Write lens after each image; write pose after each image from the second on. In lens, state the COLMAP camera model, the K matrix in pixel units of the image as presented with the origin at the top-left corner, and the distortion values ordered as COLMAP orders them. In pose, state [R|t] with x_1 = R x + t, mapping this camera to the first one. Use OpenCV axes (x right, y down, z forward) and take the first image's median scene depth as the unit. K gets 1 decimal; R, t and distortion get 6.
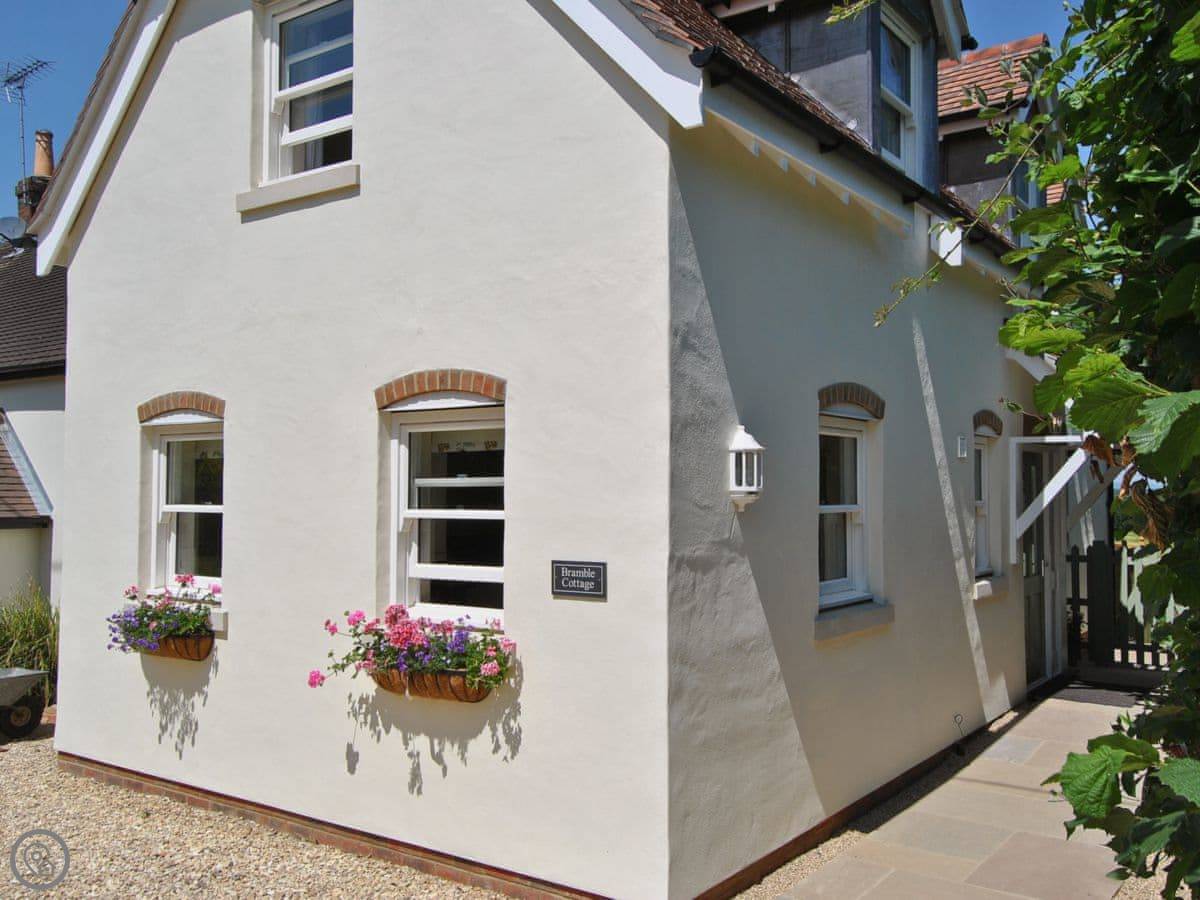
lens RADIAL K [[1049.4, 0, 628.9], [0, 1049.4, 449.6], [0, 0, 1]] dist [0.049752, -0.002096]
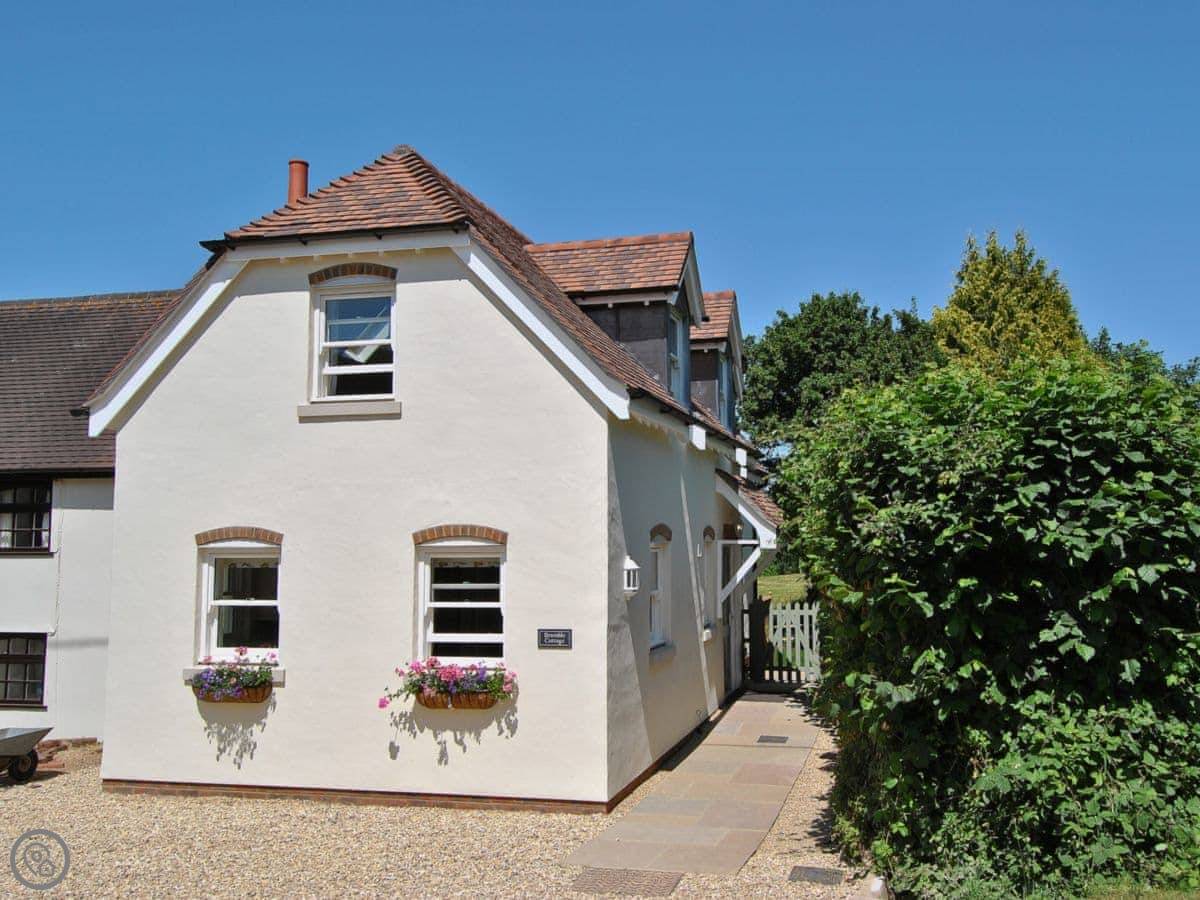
lens RADIAL K [[1223.6, 0, 600.0], [0, 1223.6, 450.0], [0, 0, 1]] dist [0.086826, -0.022235]
pose [[0.938164, 0.012747, 0.345957, -0.648953], [-0.004740, 0.999701, -0.023979, -0.146260], [-0.346160, 0.020856, 0.937944, -0.993587]]
